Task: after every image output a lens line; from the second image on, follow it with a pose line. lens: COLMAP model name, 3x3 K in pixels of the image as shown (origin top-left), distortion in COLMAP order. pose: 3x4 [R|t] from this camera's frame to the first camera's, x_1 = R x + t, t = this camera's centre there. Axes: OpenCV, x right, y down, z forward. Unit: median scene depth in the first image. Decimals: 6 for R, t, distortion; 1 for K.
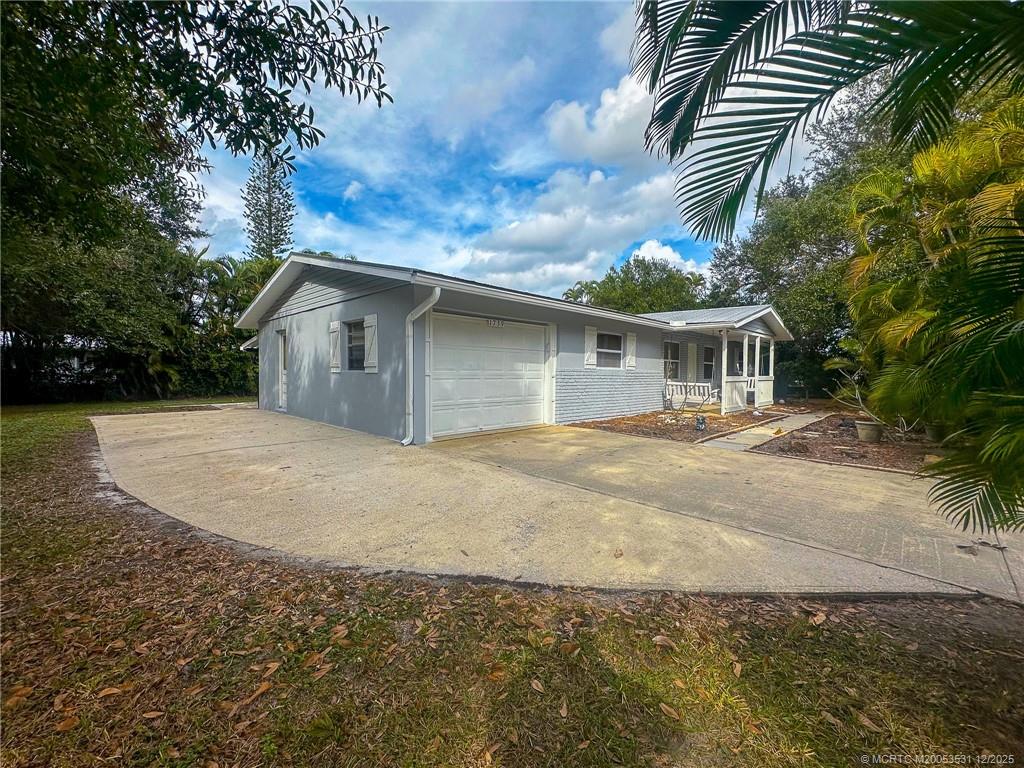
lens RADIAL K [[420.6, 0, 522.5], [0, 420.6, 380.1], [0, 0, 1]] dist [-0.001008, -0.000239]
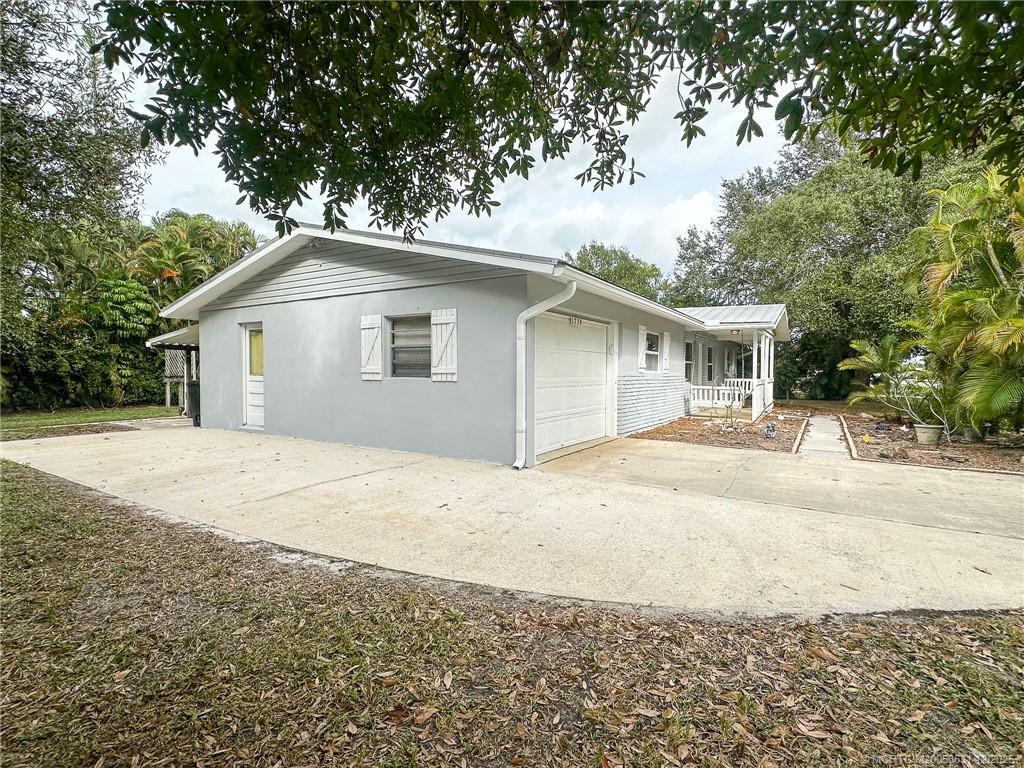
lens RADIAL K [[496.8, 0, 512.0], [0, 496.8, 384.0], [0, 0, 1]] dist [-0.002770, -0.001068]
pose [[0.976346, -0.008506, 0.216045, -0.493358], [0.006608, 0.999933, 0.009507, -0.022190], [-0.216111, -0.007855, 0.976337, 0.047549]]
